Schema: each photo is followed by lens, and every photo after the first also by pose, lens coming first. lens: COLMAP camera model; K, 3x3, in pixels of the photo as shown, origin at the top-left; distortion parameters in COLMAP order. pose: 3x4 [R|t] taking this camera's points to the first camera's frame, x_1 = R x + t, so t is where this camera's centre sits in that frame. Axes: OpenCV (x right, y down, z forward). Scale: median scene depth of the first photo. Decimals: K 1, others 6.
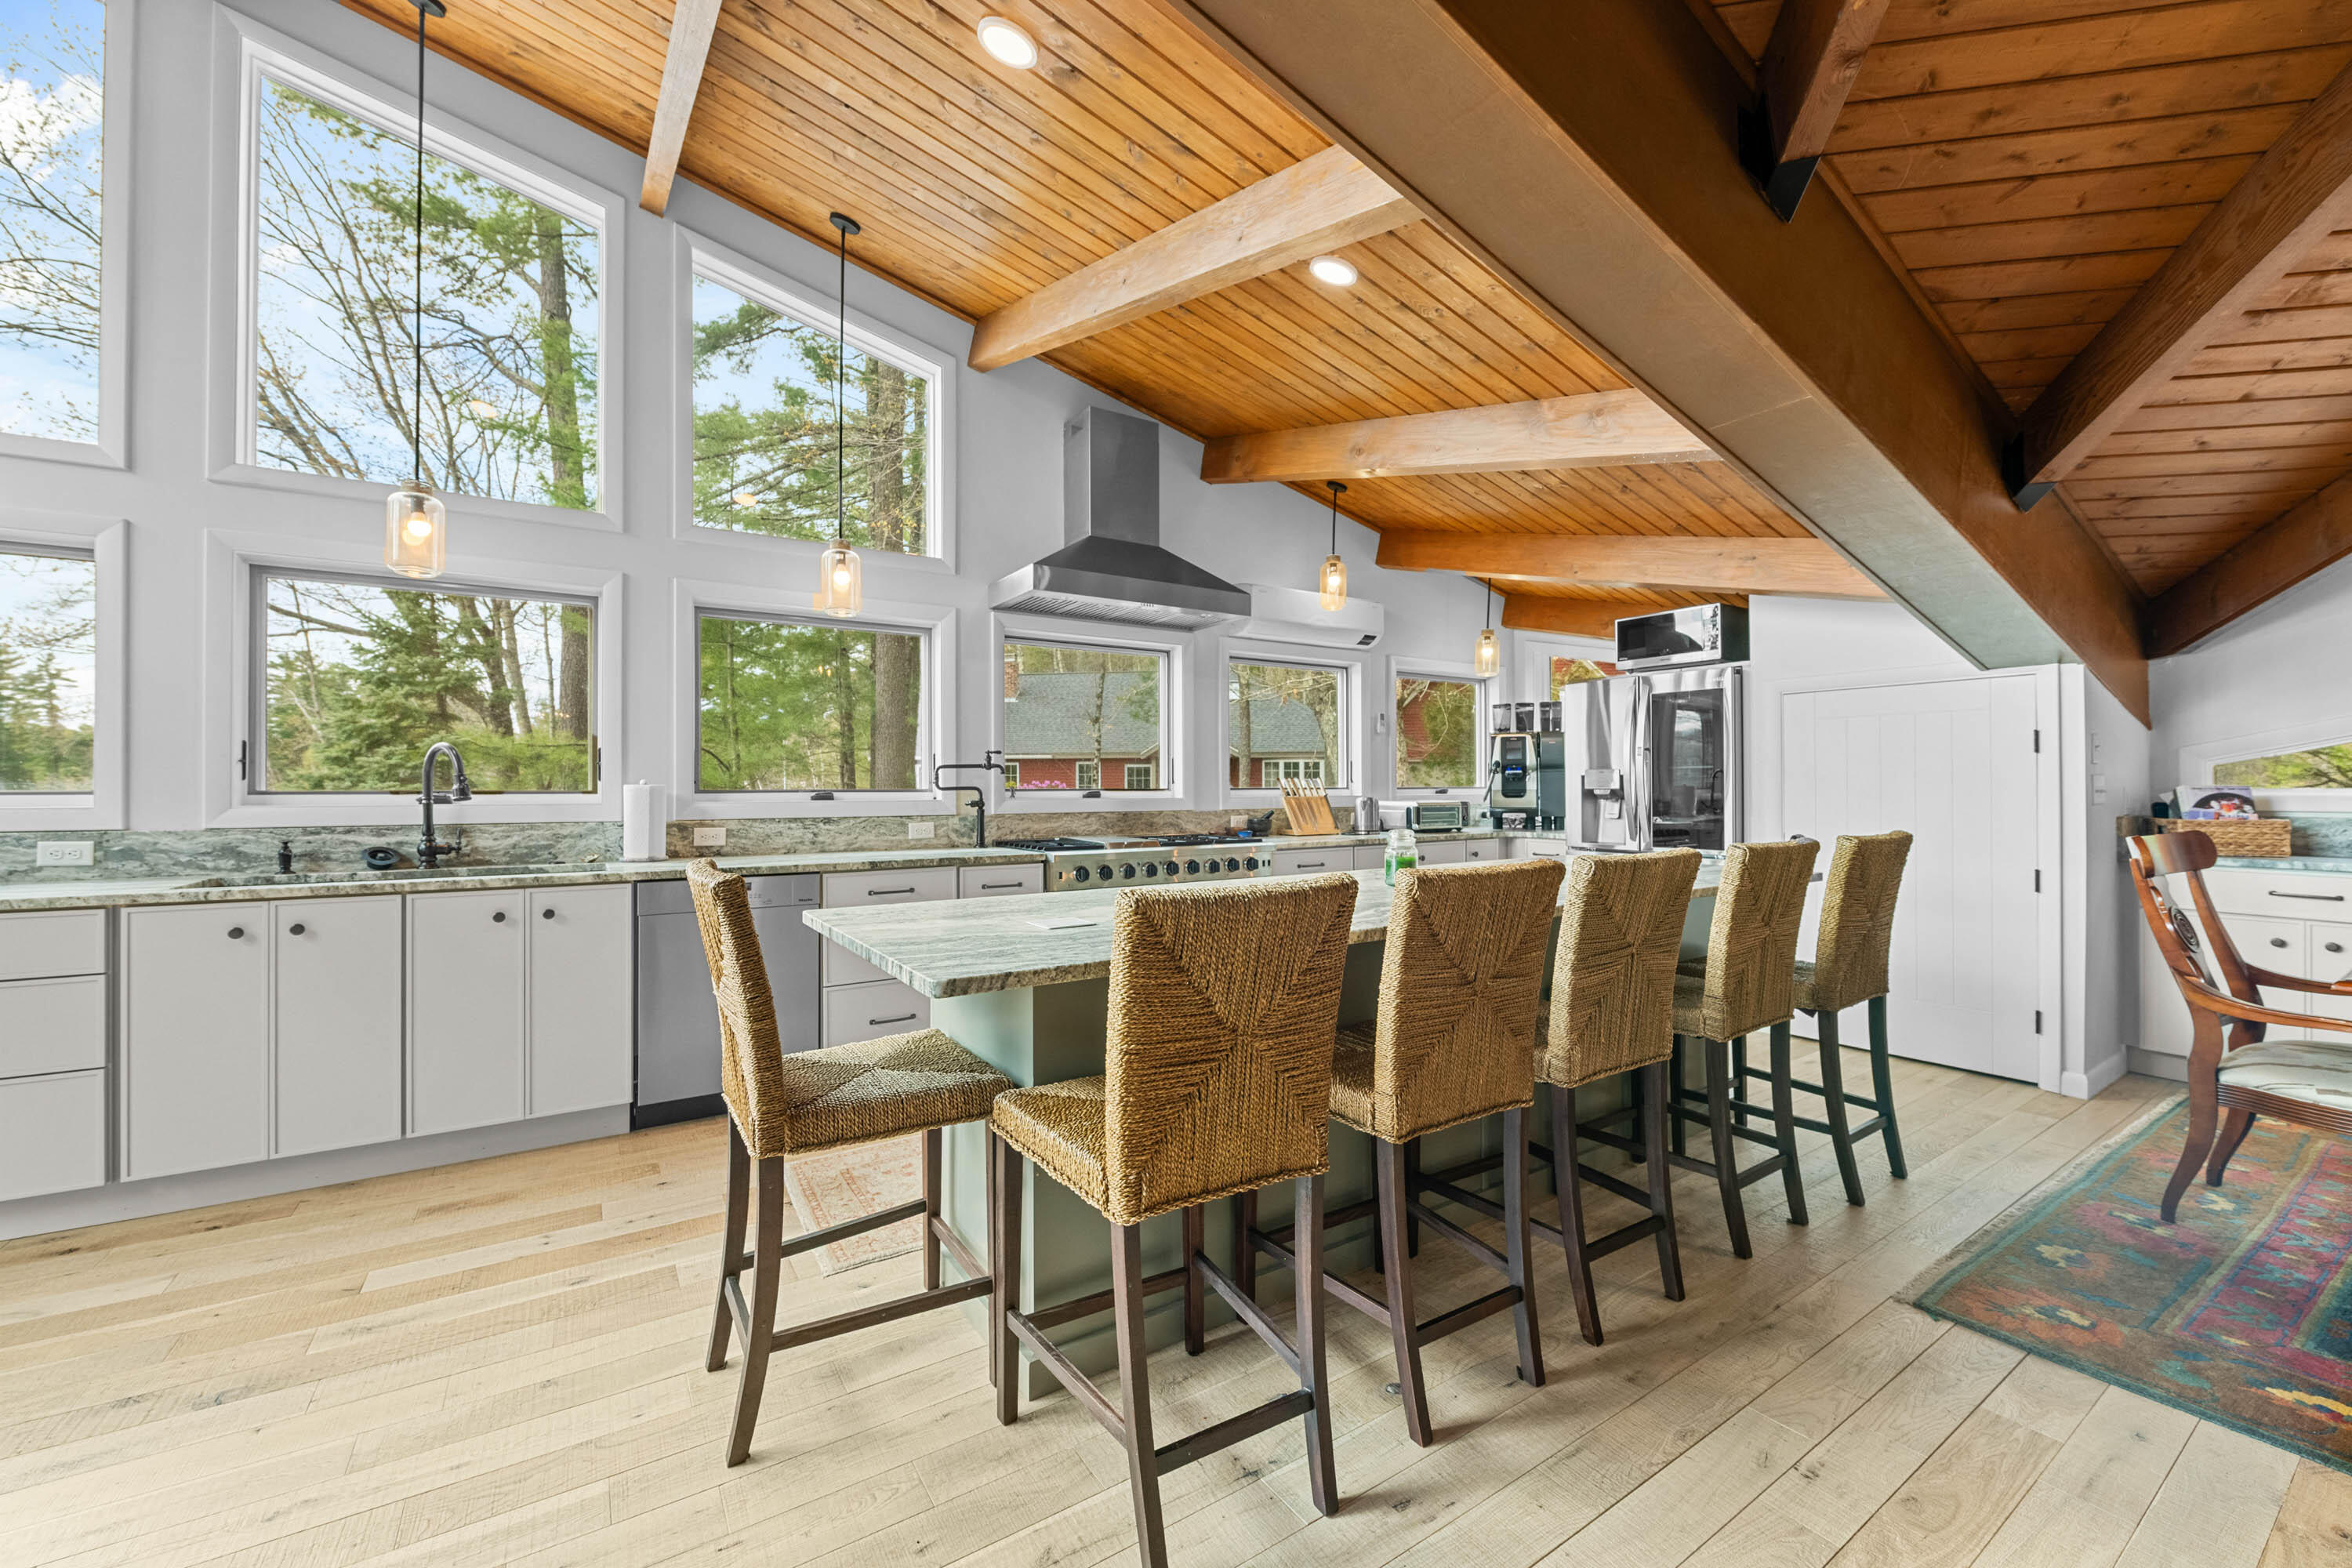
lens RADIAL K [[912.6, 0, 1175.6], [0, 912.6, 796.1], [0, 0, 1]] dist [-0.003095, -0.003246]
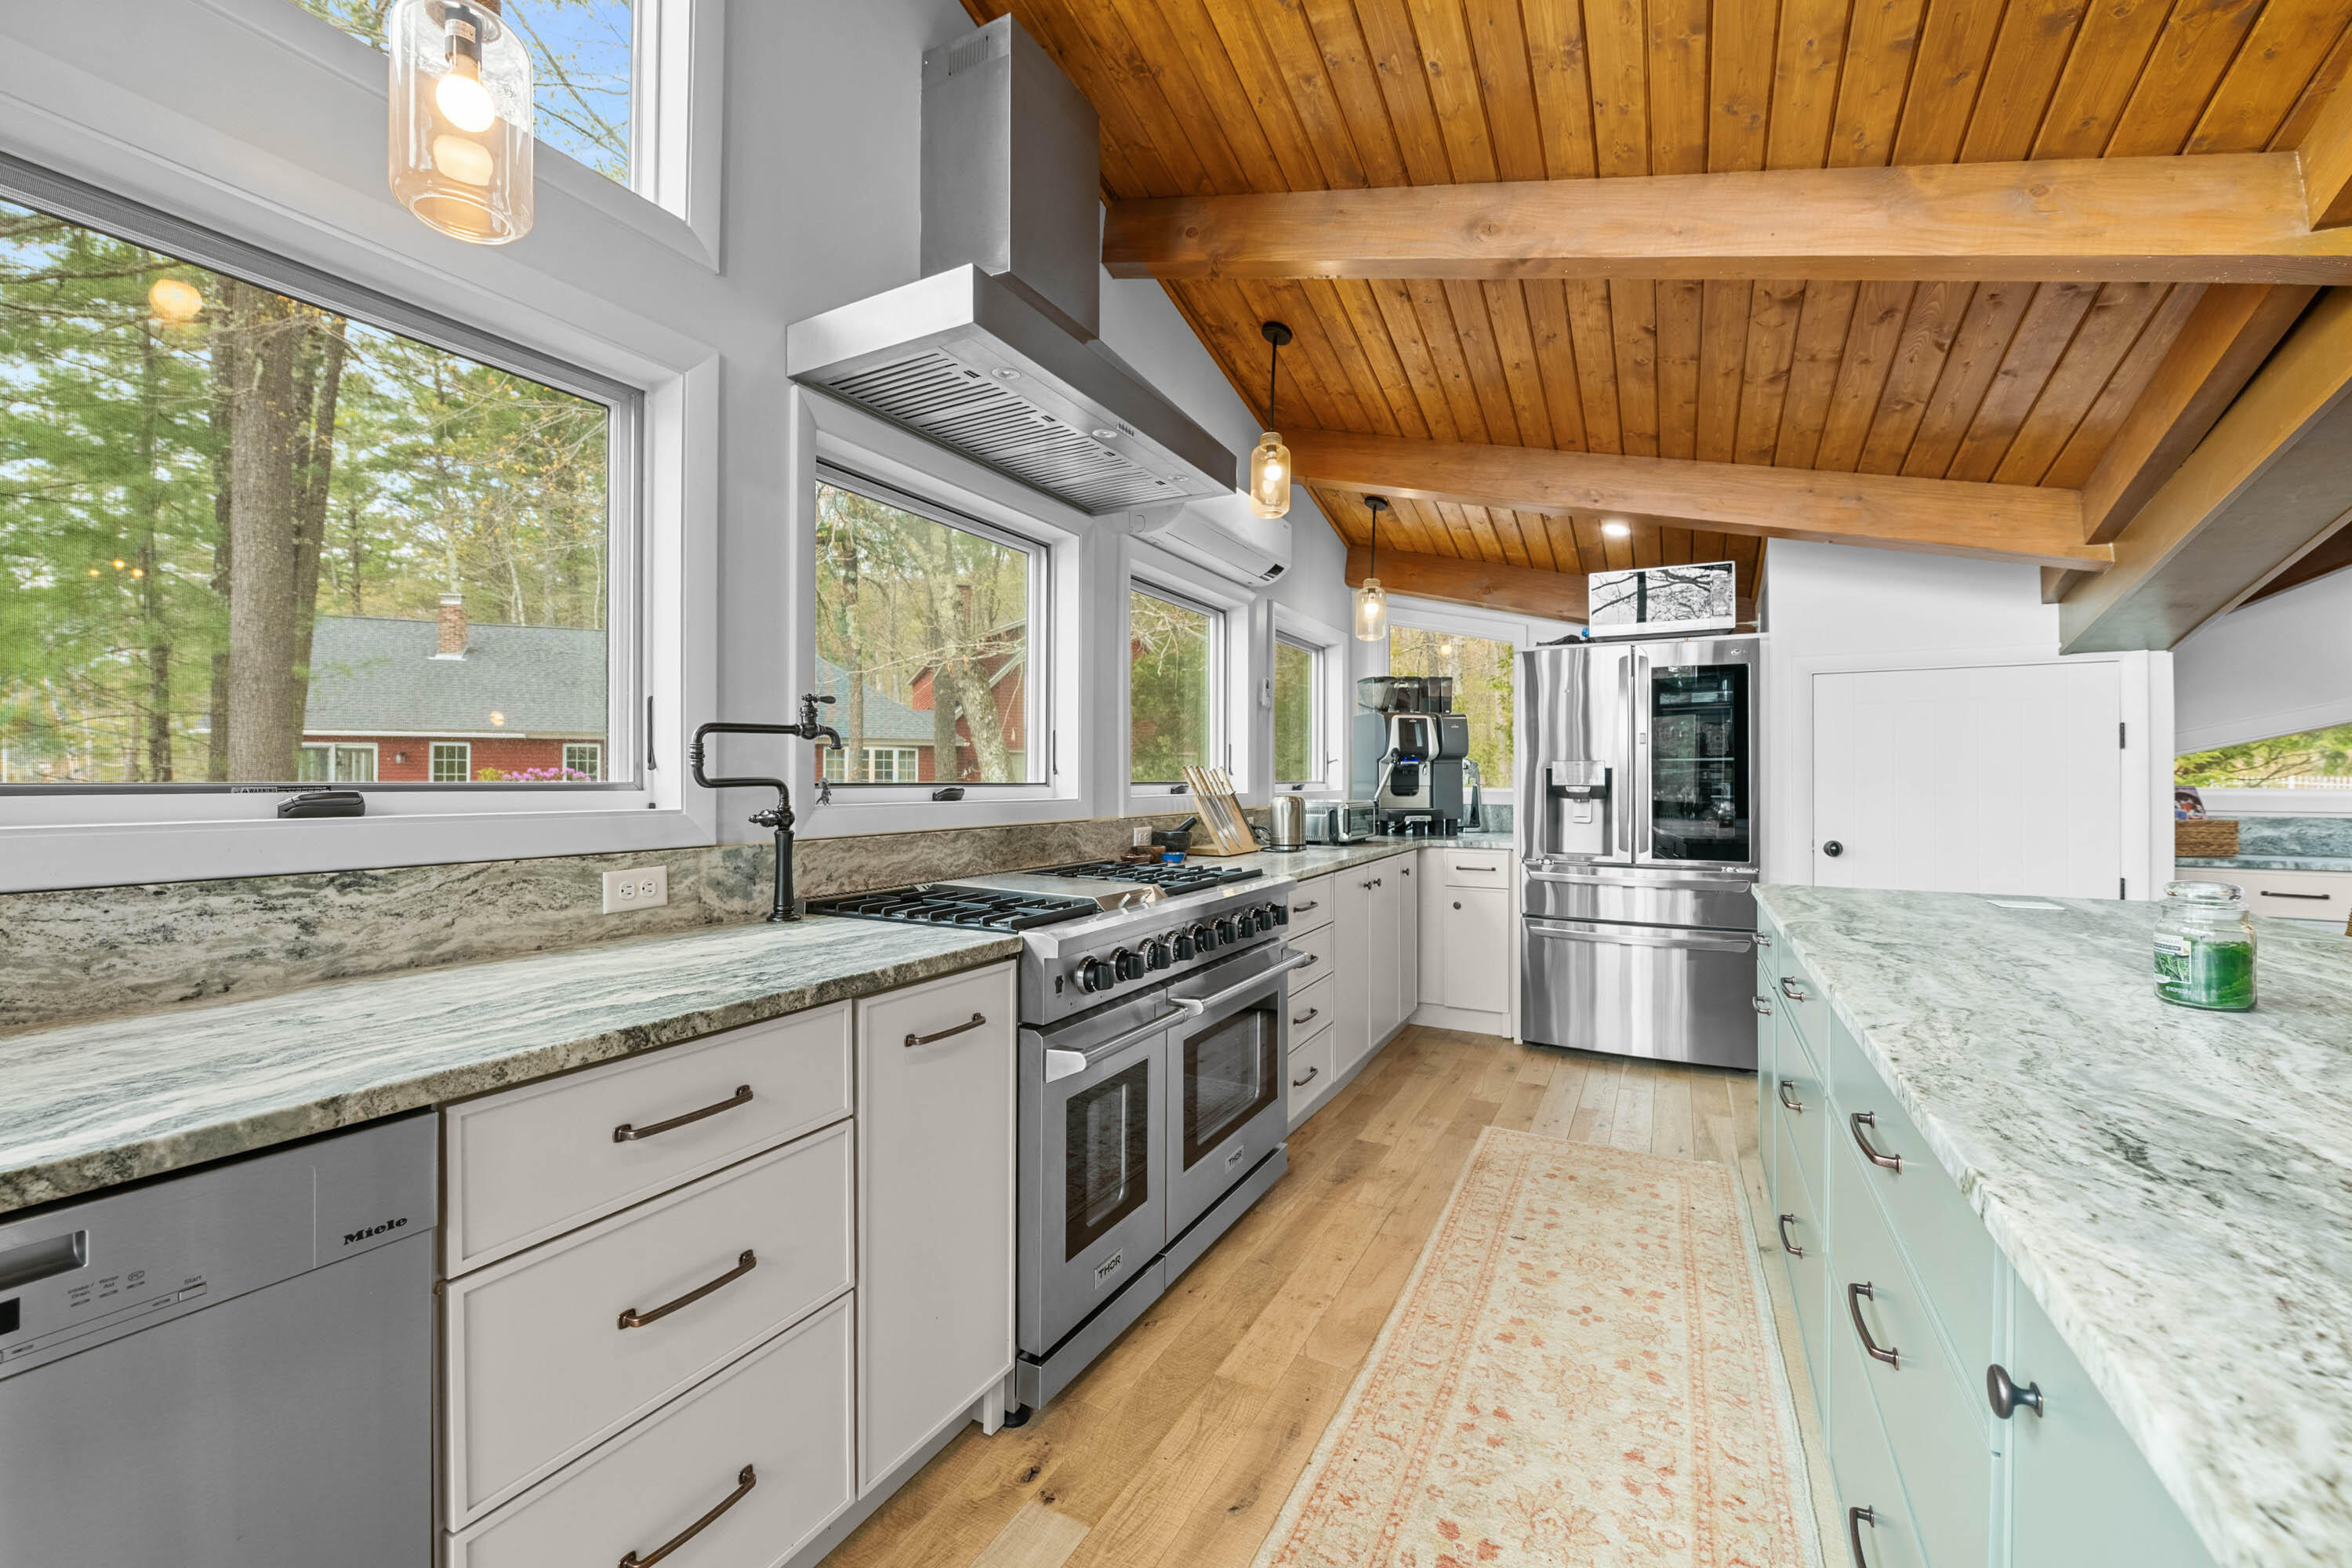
lens RADIAL K [[940.9, 0, 1176.0], [0, 940.9, 784.0], [0, 0, 1]] dist [-0.007833, -0.000508]
pose [[0.876170, 0.003390, 0.481990, -0.263713], [-0.000866, 0.999985, -0.005457, -0.005285], [-0.482001, 0.004364, 0.876160, 0.522490]]
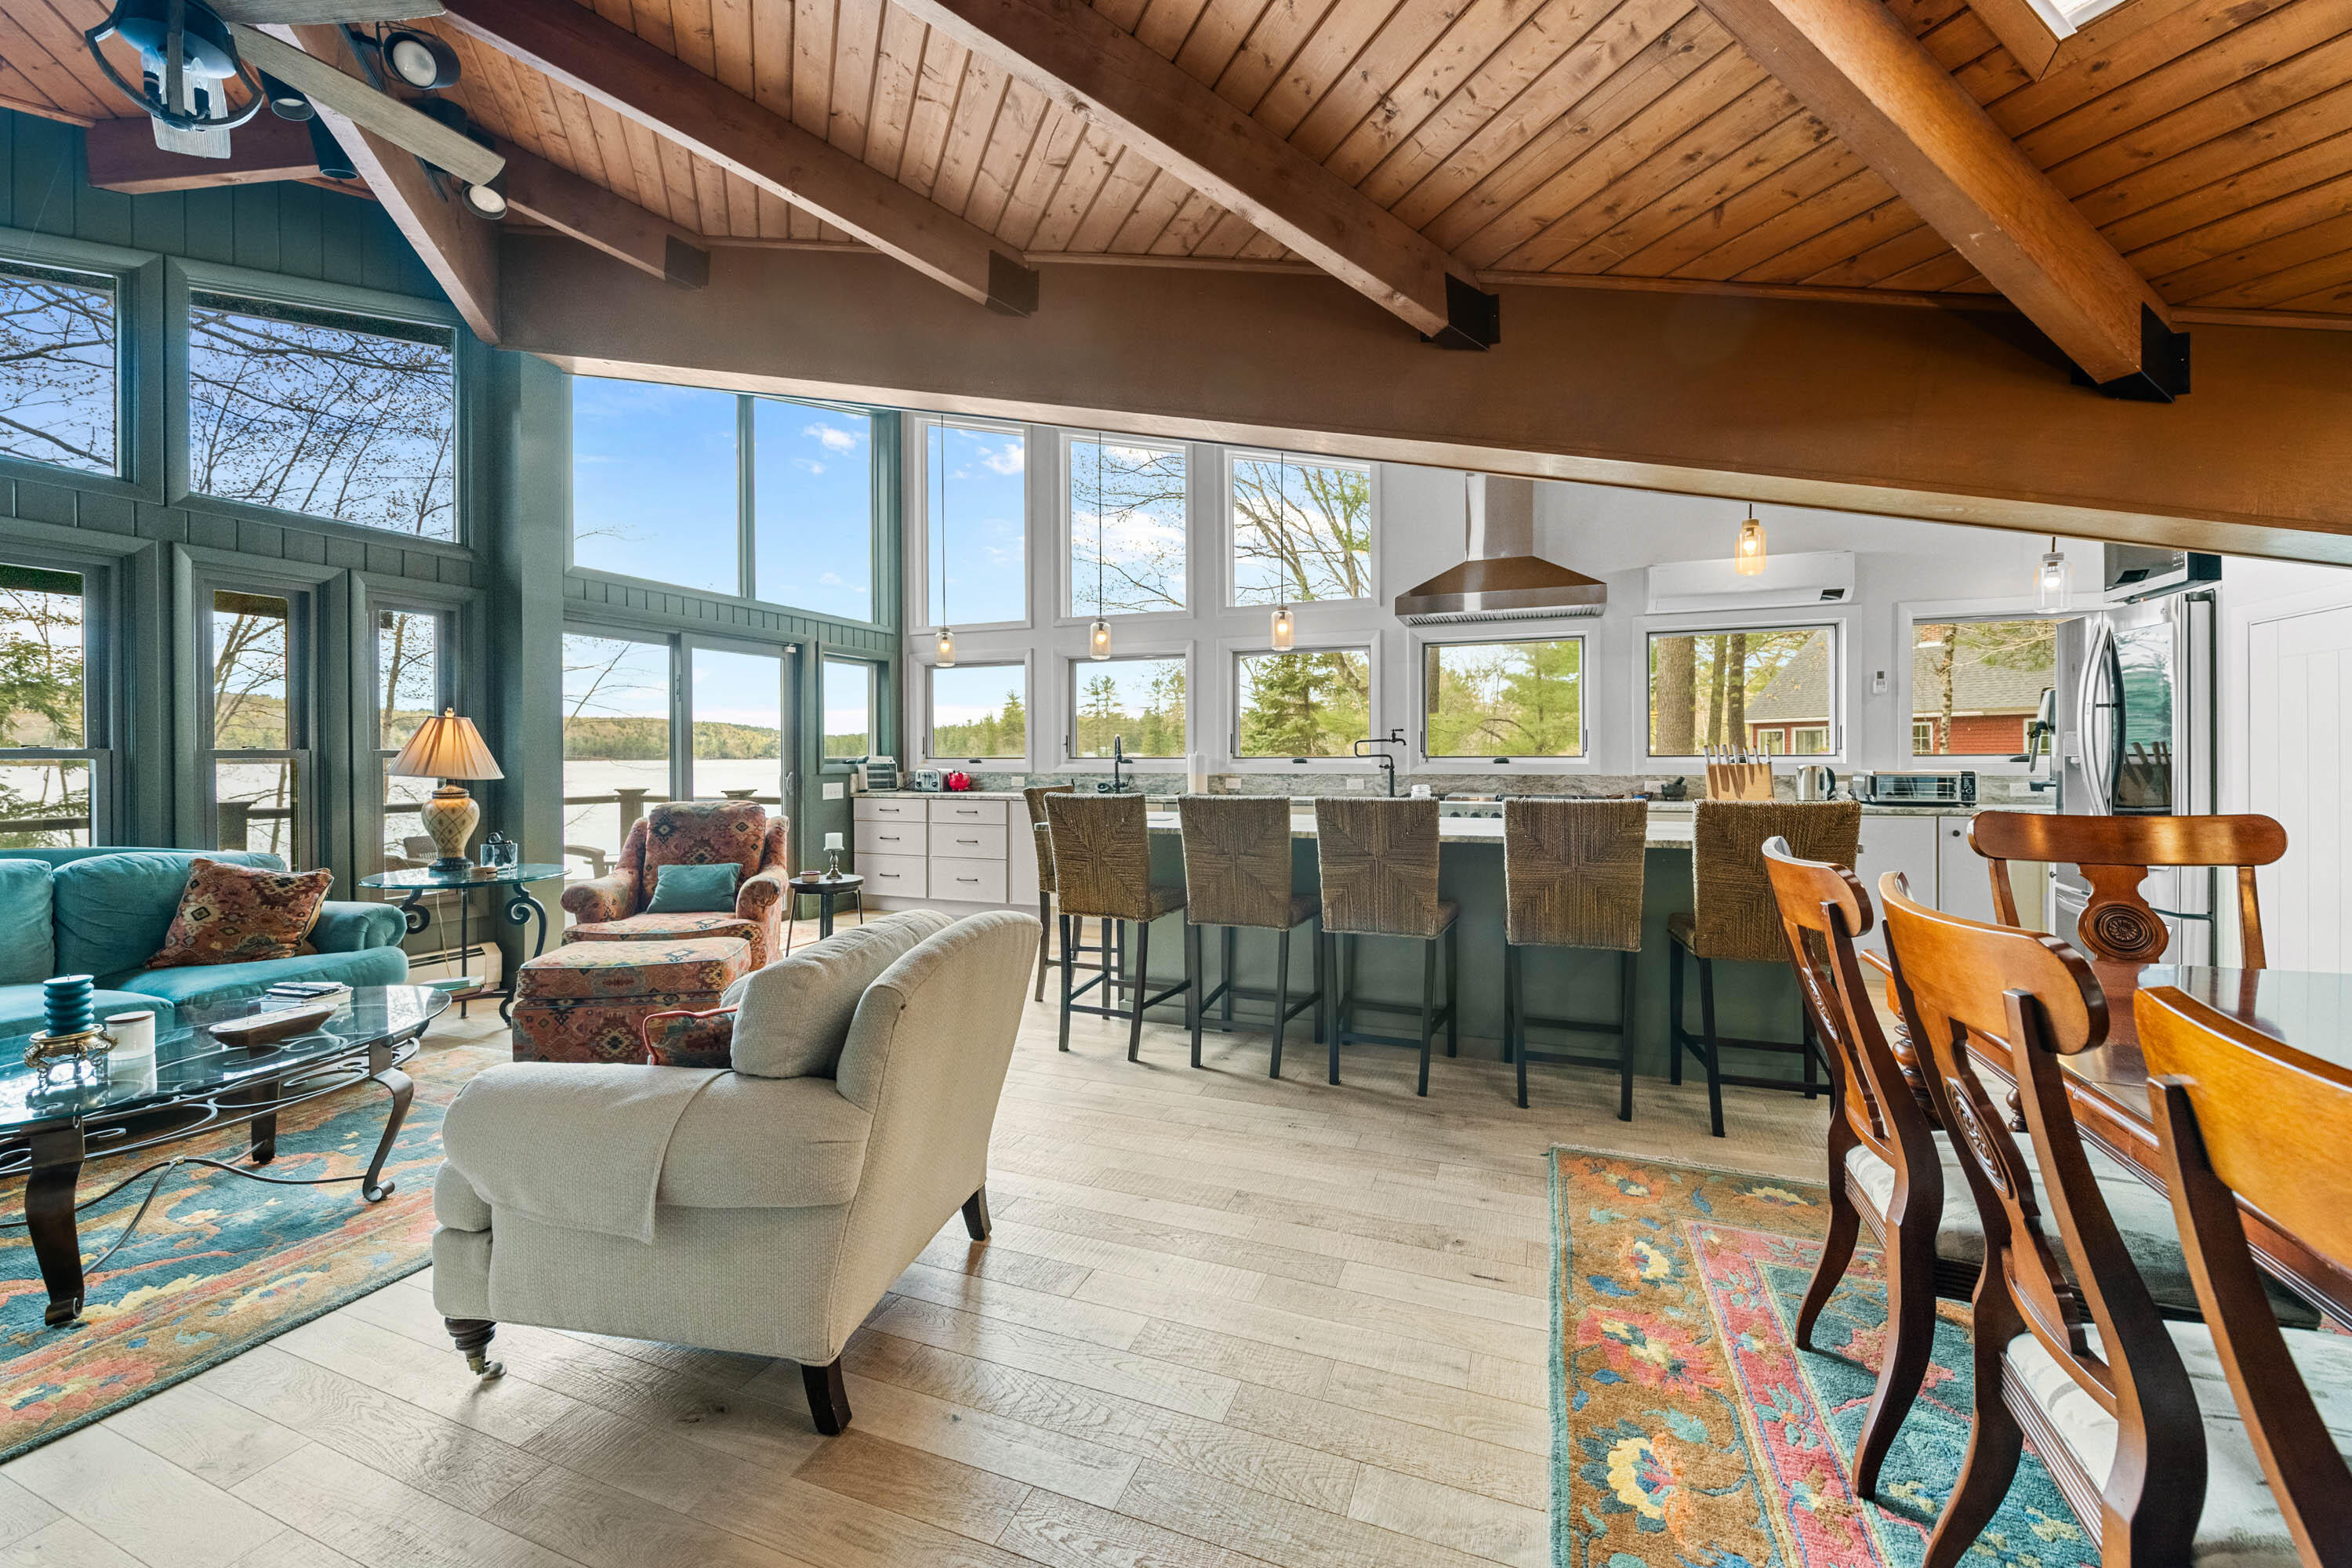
lens RADIAL K [[939.1, 0, 1175.0], [0, 939.1, 759.1], [0, 0, 1]] dist [-0.002146, -0.000621]
pose [[0.573362, 0.003170, -0.819296, 0.784077], [-0.006256, 0.999980, -0.000510, -0.000380], [0.819278, 0.005418, 0.573370, -0.110074]]
